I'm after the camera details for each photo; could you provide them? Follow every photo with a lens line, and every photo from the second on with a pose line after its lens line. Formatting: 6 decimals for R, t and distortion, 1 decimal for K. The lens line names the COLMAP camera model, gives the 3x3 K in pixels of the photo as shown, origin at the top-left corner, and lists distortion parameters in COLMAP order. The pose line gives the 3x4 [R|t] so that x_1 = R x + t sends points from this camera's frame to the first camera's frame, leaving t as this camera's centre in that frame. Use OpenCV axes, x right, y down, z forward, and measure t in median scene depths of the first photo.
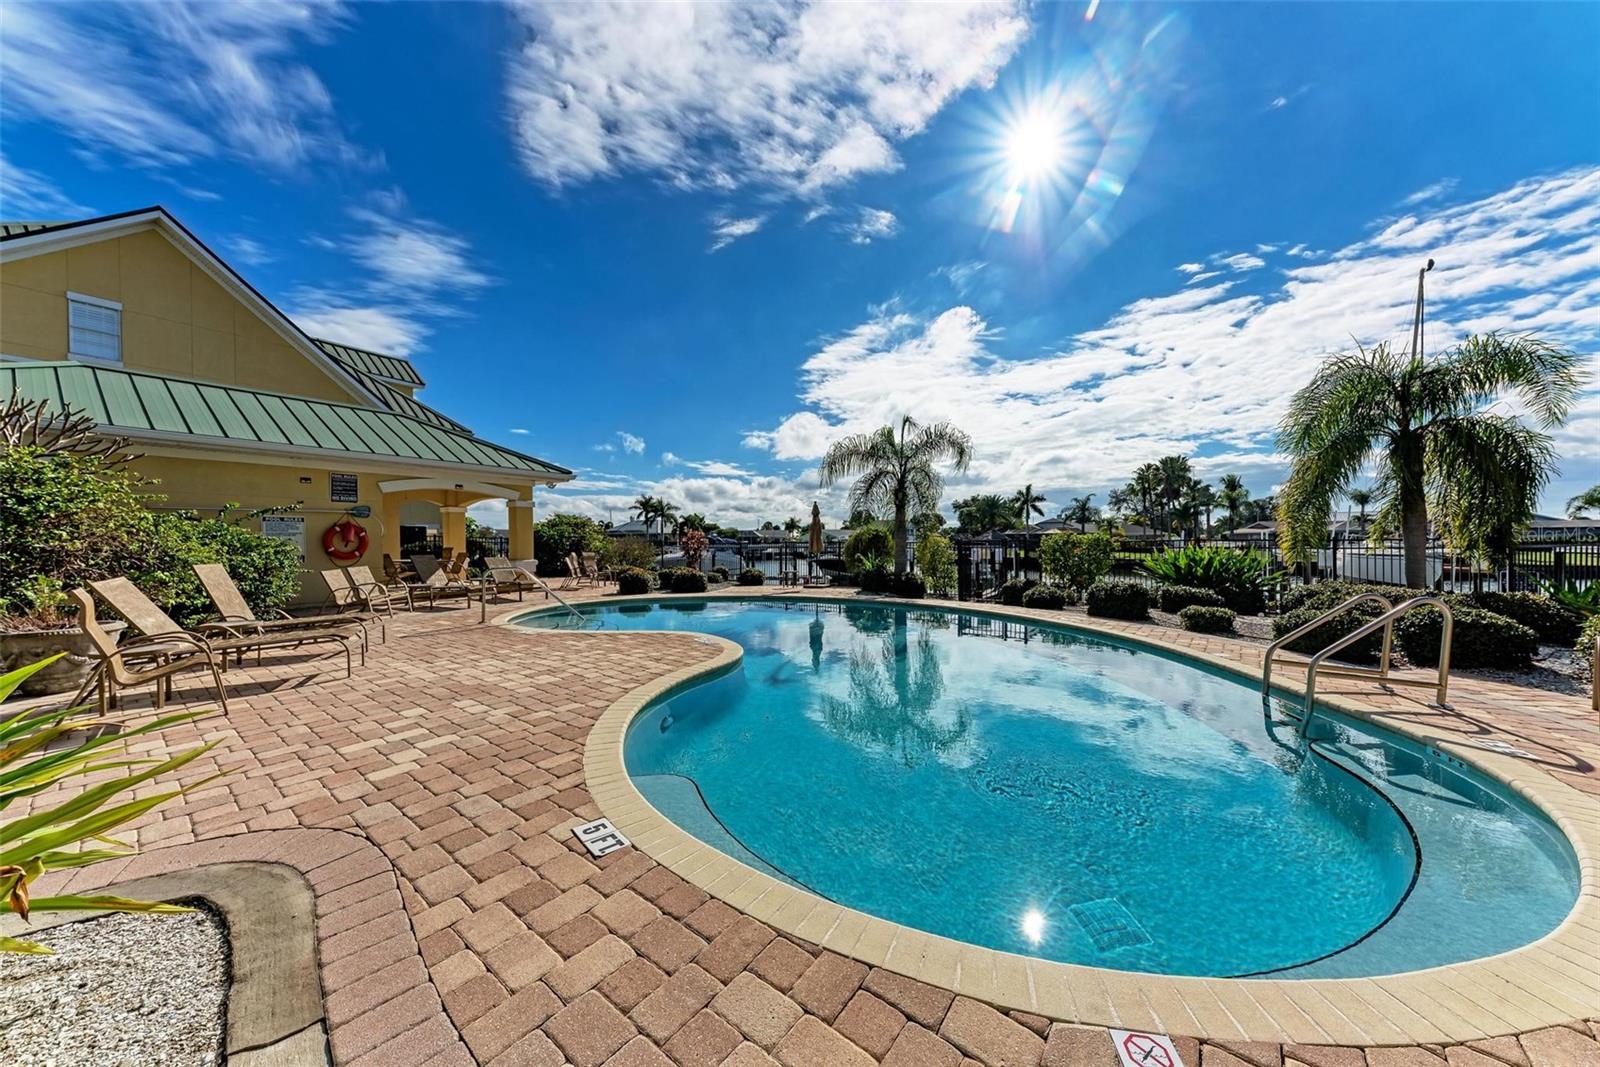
lens RADIAL K [[539.7, 0, 800.2], [0, 539.7, 562.4], [0, 0, 1]] dist [-0.032916, 0.004364]
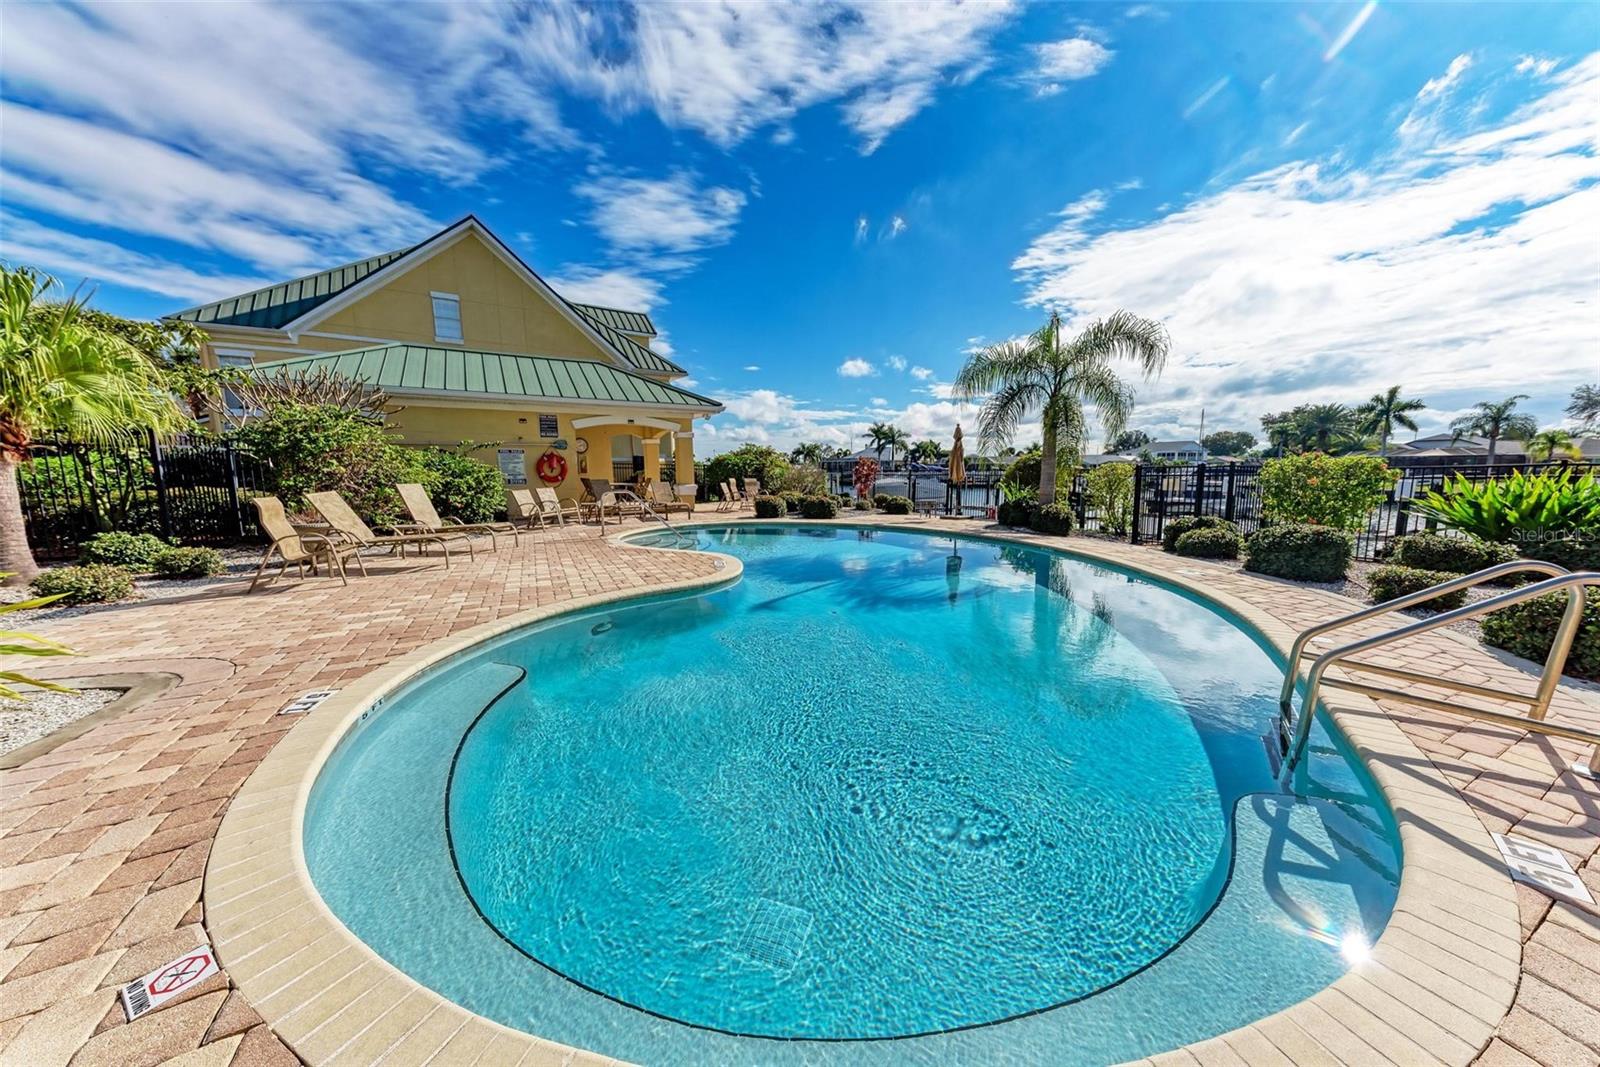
lens RADIAL K [[539.4, 0, 800.0], [0, 539.4, 533.5], [0, 0, 1]] dist [0.000118, -0.001980]
pose [[0.899191, 0.050941, -0.434581, 0.132377], [-0.015706, 0.996317, 0.084291, -0.000862], [0.437274, -0.068968, 0.896680, 0.042639]]
